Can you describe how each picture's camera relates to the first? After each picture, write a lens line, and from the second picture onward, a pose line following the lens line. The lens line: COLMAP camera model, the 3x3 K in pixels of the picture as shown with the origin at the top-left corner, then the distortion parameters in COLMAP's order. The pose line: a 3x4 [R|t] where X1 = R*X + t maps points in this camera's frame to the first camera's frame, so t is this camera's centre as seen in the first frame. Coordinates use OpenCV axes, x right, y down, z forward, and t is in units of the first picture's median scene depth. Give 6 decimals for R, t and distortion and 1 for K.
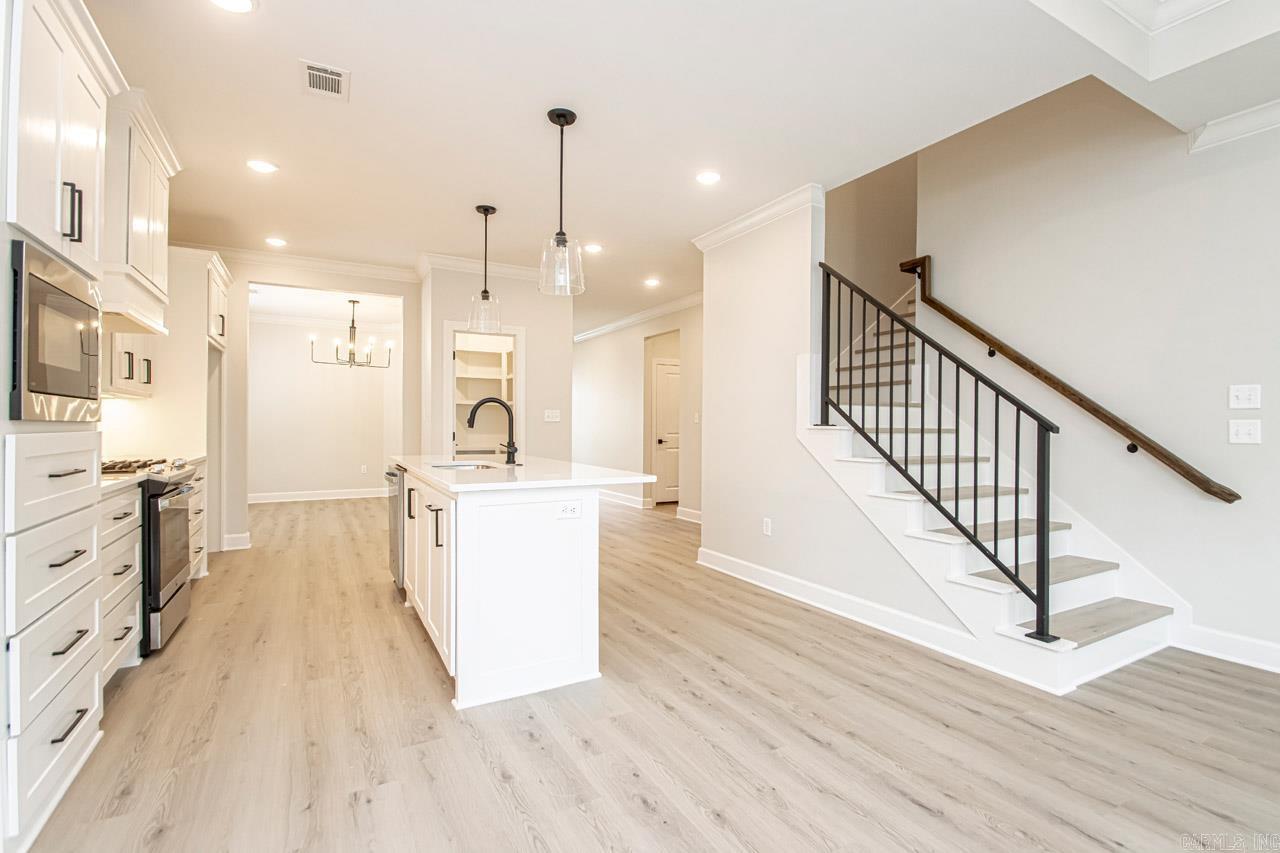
lens RADIAL K [[606.3, 0, 652.3], [0, 606.3, 425.3], [0, 0, 1]] dist [0.019332, -0.019917]
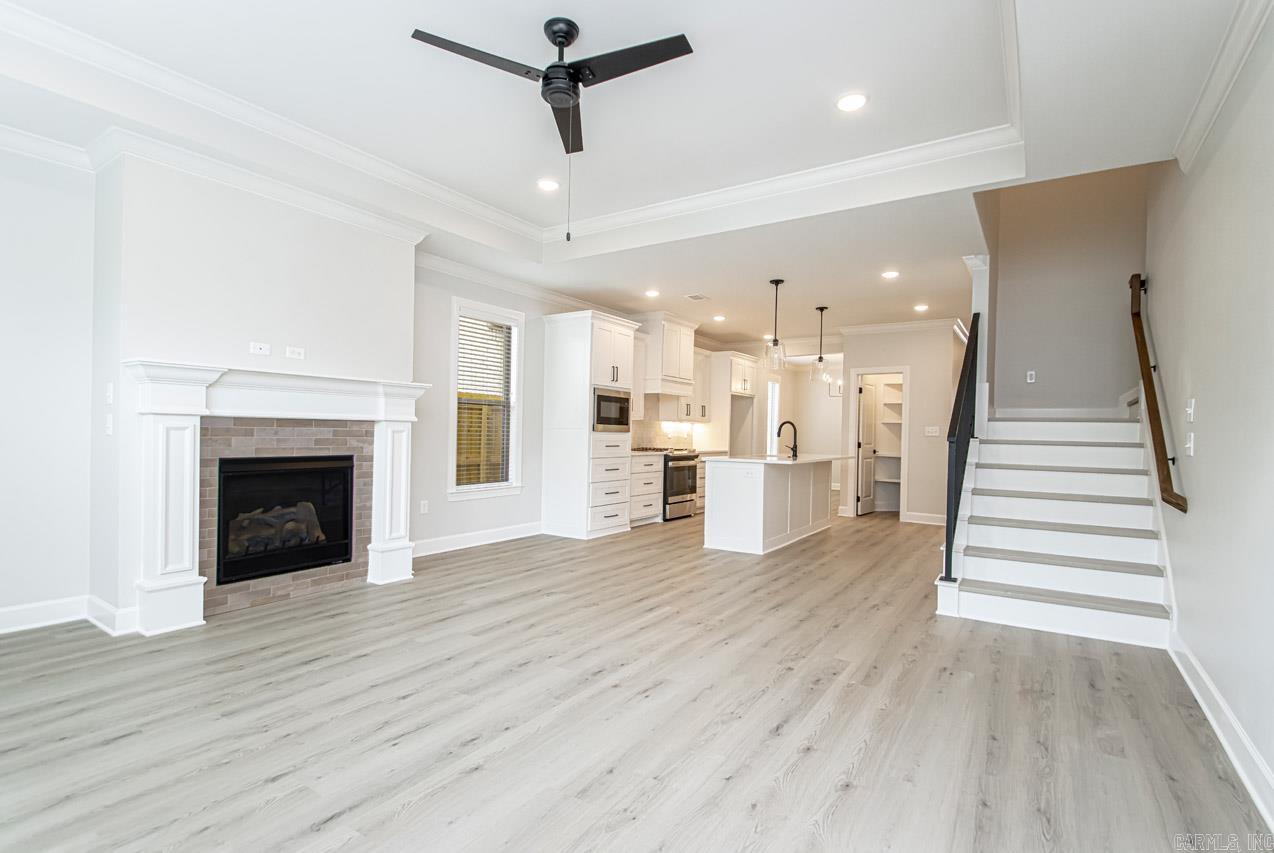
lens RADIAL K [[603.5, 0, 644.4], [0, 603.5, 437.2], [0, 0, 1]] dist [0.019332, -0.019917]
pose [[0.457702, 0.007198, -0.889077, 1.135004], [-0.013447, 0.999909, 0.001172, 0.009090], [0.889004, 0.011419, 0.457757, -0.229205]]
